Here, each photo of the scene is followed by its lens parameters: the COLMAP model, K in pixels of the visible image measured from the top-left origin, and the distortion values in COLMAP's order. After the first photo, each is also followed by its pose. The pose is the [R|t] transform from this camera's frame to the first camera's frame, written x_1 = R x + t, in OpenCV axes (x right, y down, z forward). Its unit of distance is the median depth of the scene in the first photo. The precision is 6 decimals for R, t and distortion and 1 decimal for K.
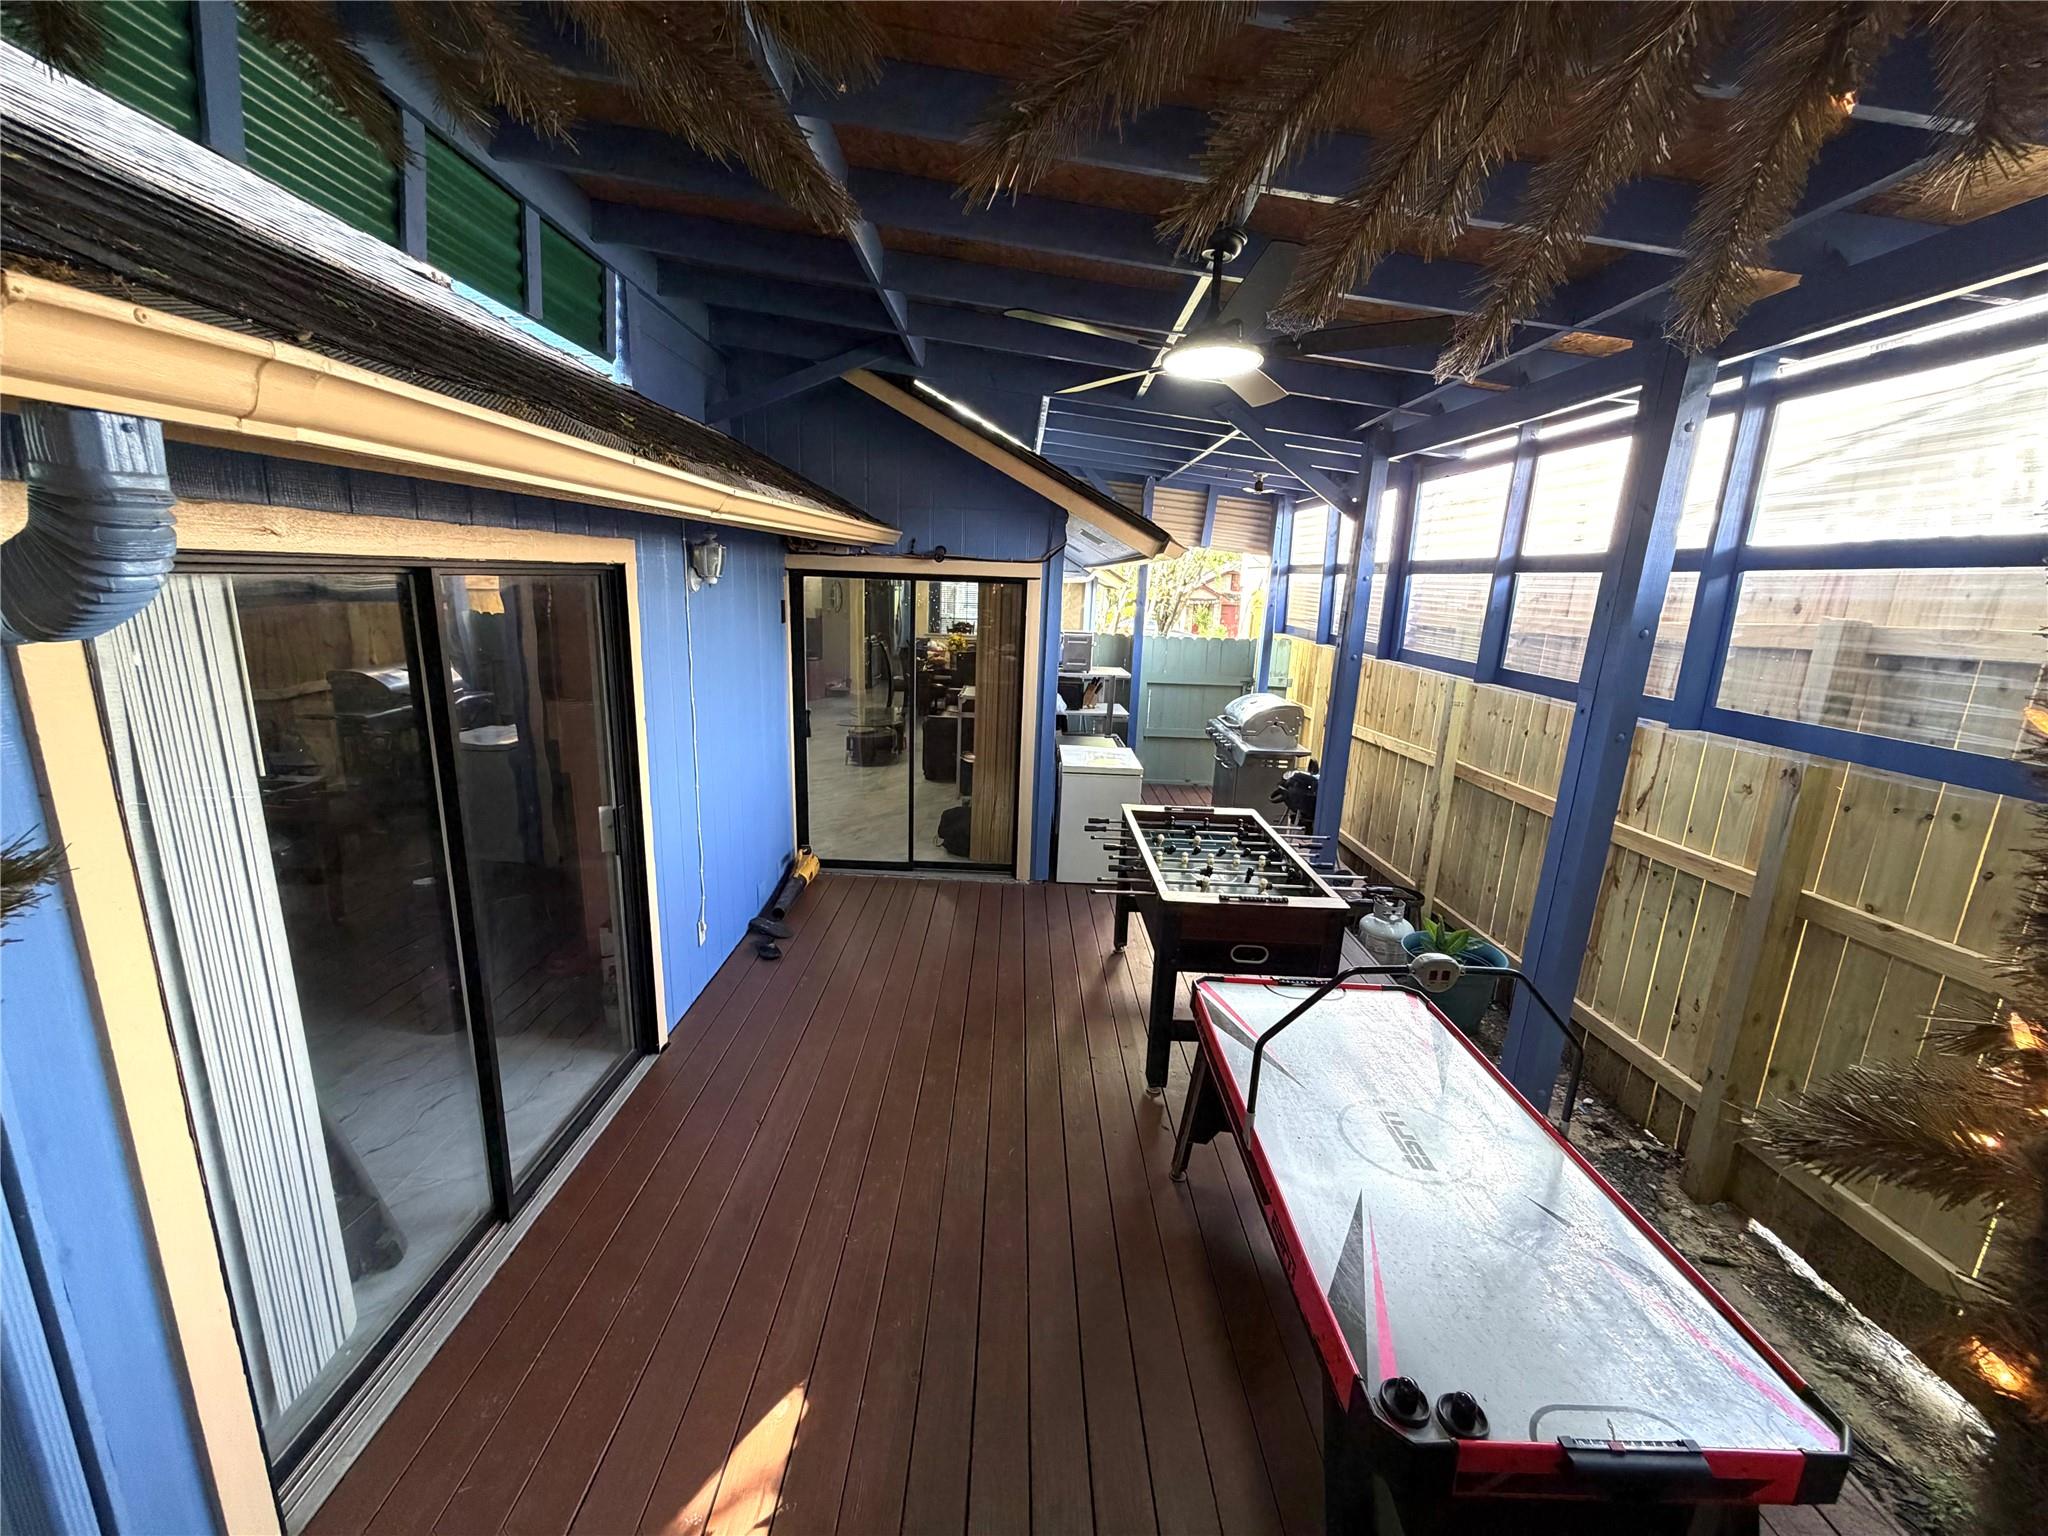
lens RADIAL K [[811.4, 0, 1024.0], [0, 811.4, 768.0], [0, 0, 1]] dist [0.000029, -0.000089]
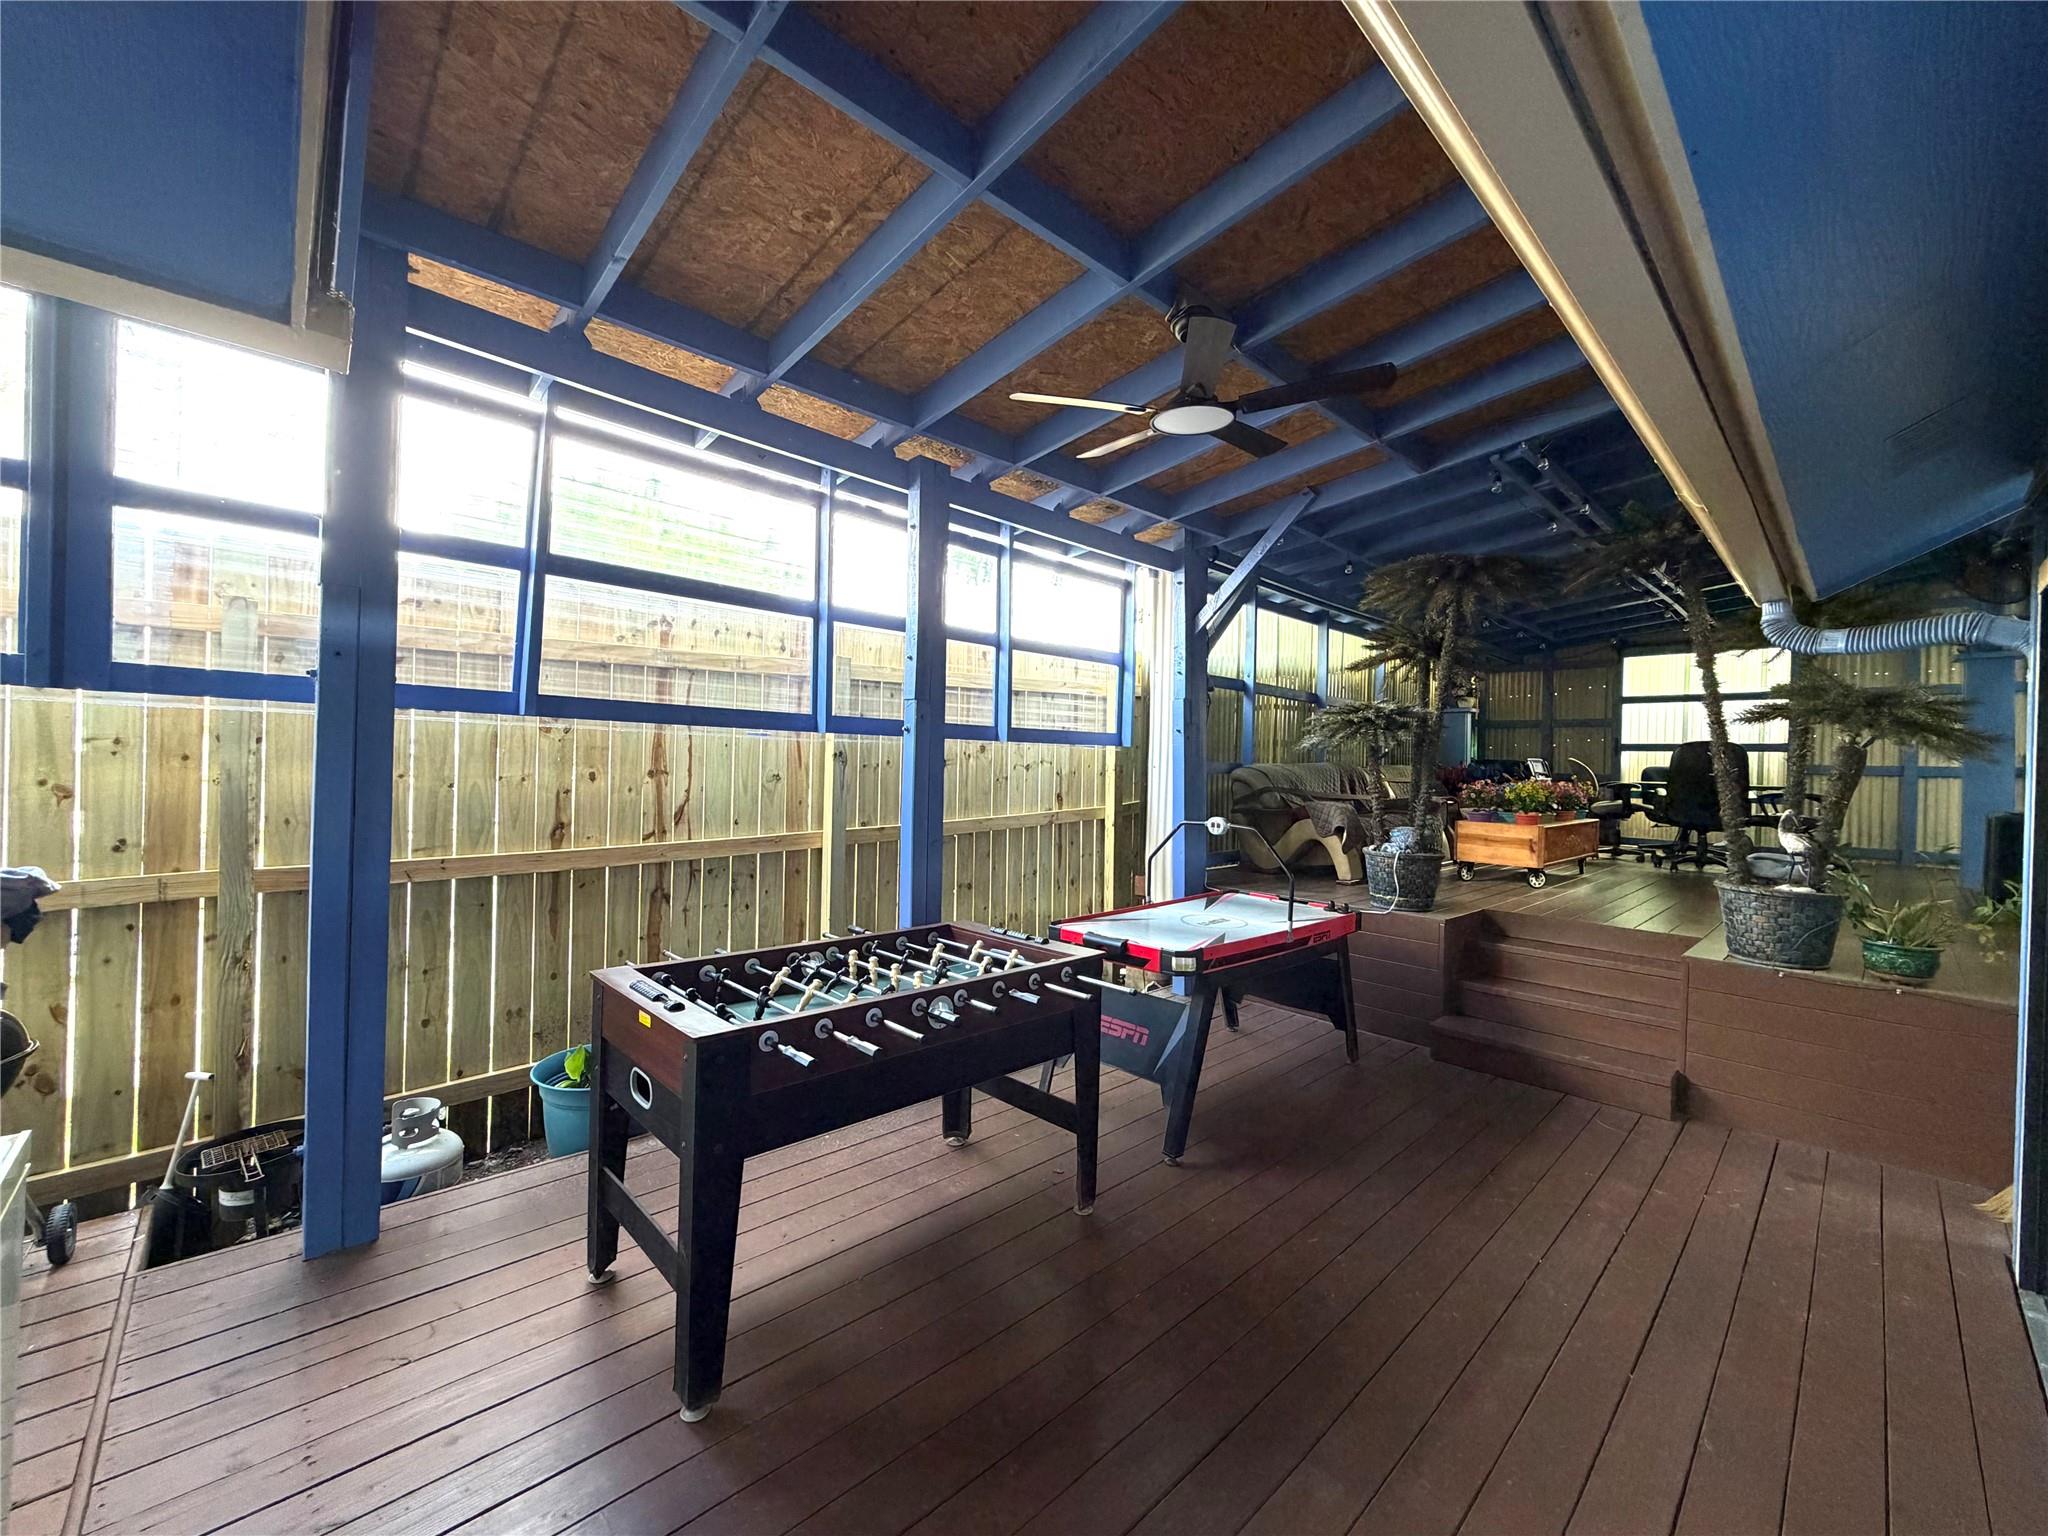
lens RADIAL K [[811.4, 0, 1024.0], [0, 811.4, 768.0], [0, 0, 1]] dist [0.000029, -0.000089]
pose [[-0.689613, -0.198255, 0.696512, -0.288645], [0.012711, 0.958334, 0.285365, -0.336370], [-0.724067, 0.205645, -0.658359, 1.460236]]
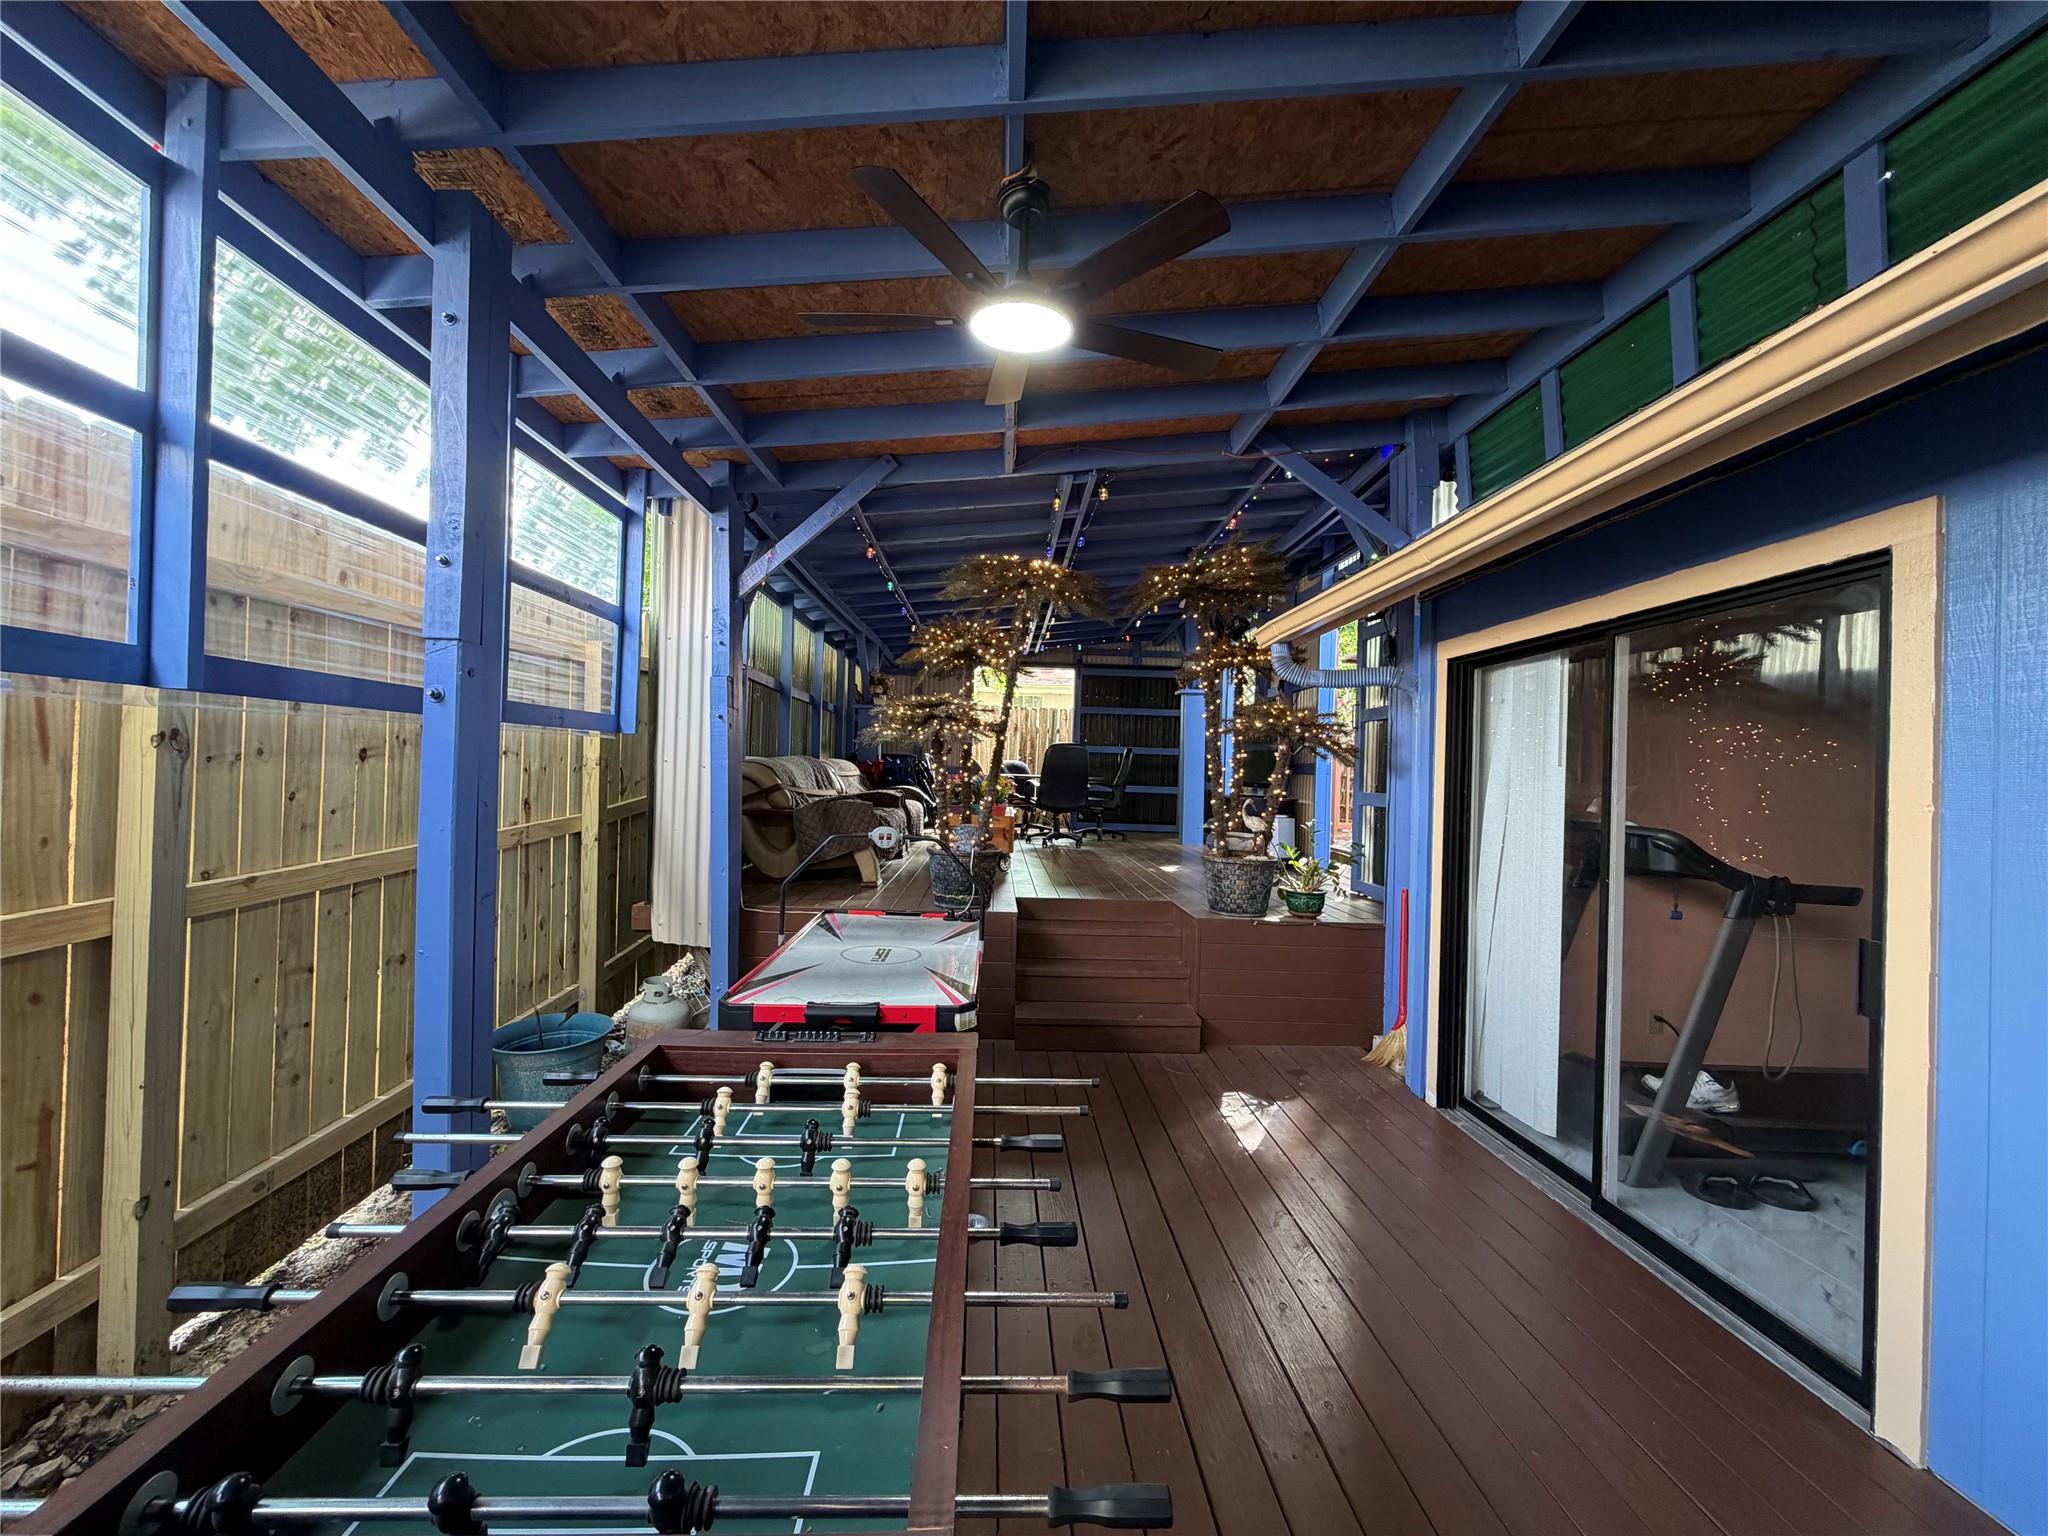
lens RADIAL K [[811.4, 0, 1024.0], [0, 811.4, 768.0], [0, 0, 1]] dist [0.000029, -0.000089]
pose [[-0.976033, -0.209583, -0.058597, 0.211346], [-0.217275, 0.953663, 0.208132, -0.238393], [0.012261, 0.215875, -0.976344, 1.431814]]
